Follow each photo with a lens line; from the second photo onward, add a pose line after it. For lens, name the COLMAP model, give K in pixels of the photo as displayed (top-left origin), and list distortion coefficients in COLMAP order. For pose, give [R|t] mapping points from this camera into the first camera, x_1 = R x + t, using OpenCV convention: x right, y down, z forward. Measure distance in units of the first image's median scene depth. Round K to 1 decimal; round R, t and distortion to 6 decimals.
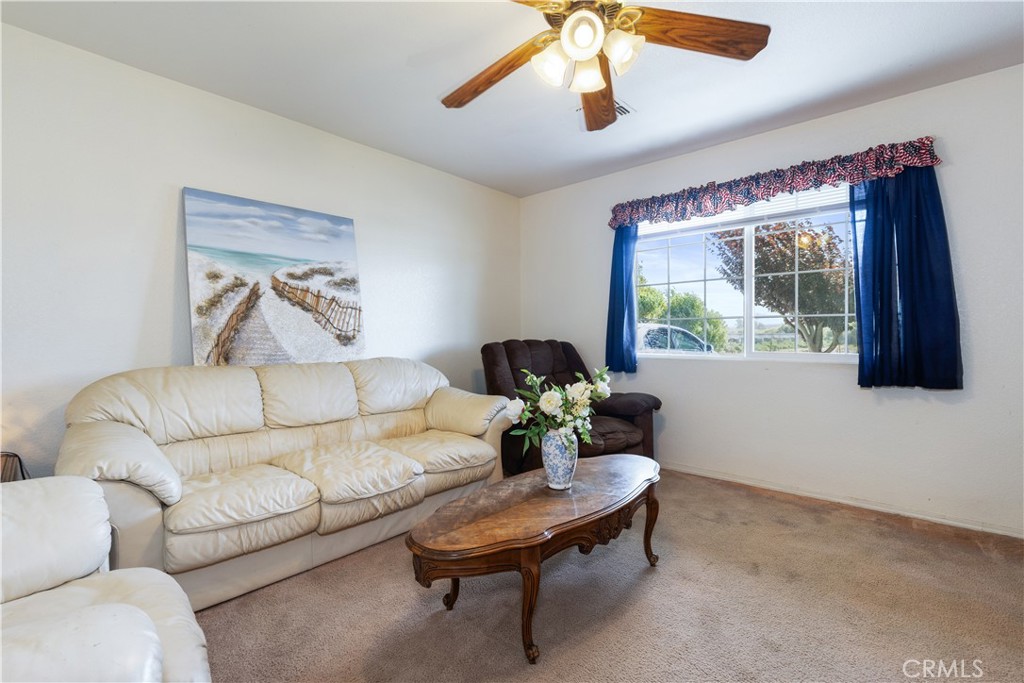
lens RADIAL K [[465.0, 0, 504.9], [0, 465.0, 342.6], [0, 0, 1]] dist [-0.000637, -0.001389]
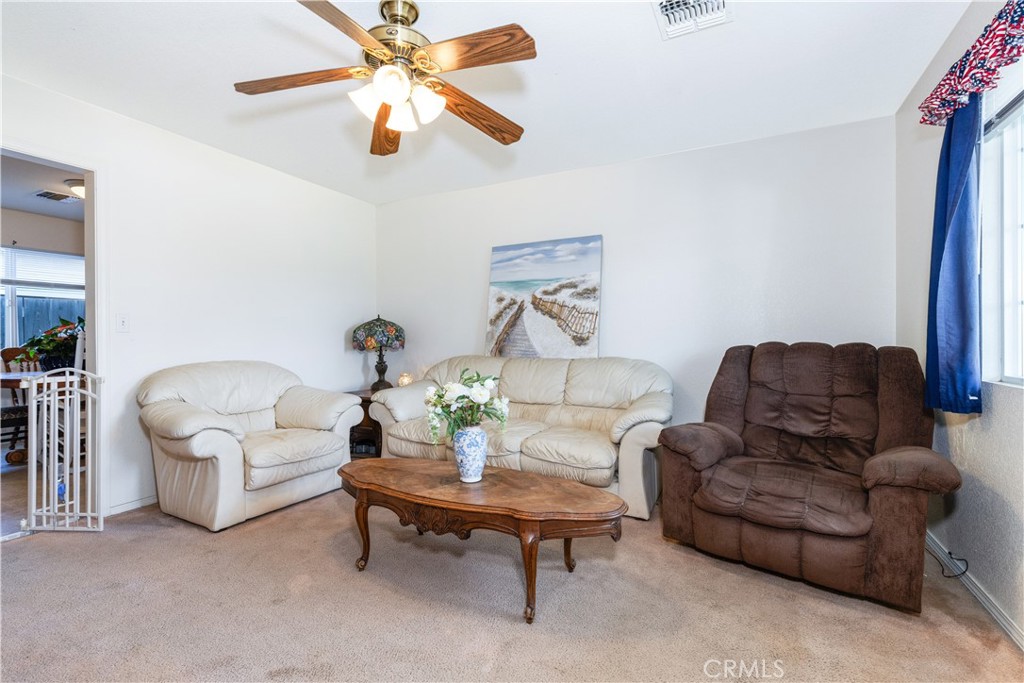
lens RADIAL K [[465.0, 0, 509.1], [0, 465.0, 336.5], [0, 0, 1]] dist [-0.000637, -0.001389]
pose [[0.263936, 0.002046, -0.964538, 0.801323], [-0.006818, 0.999977, 0.000255, -0.016630], [0.964516, 0.006509, 0.263944, 0.541863]]
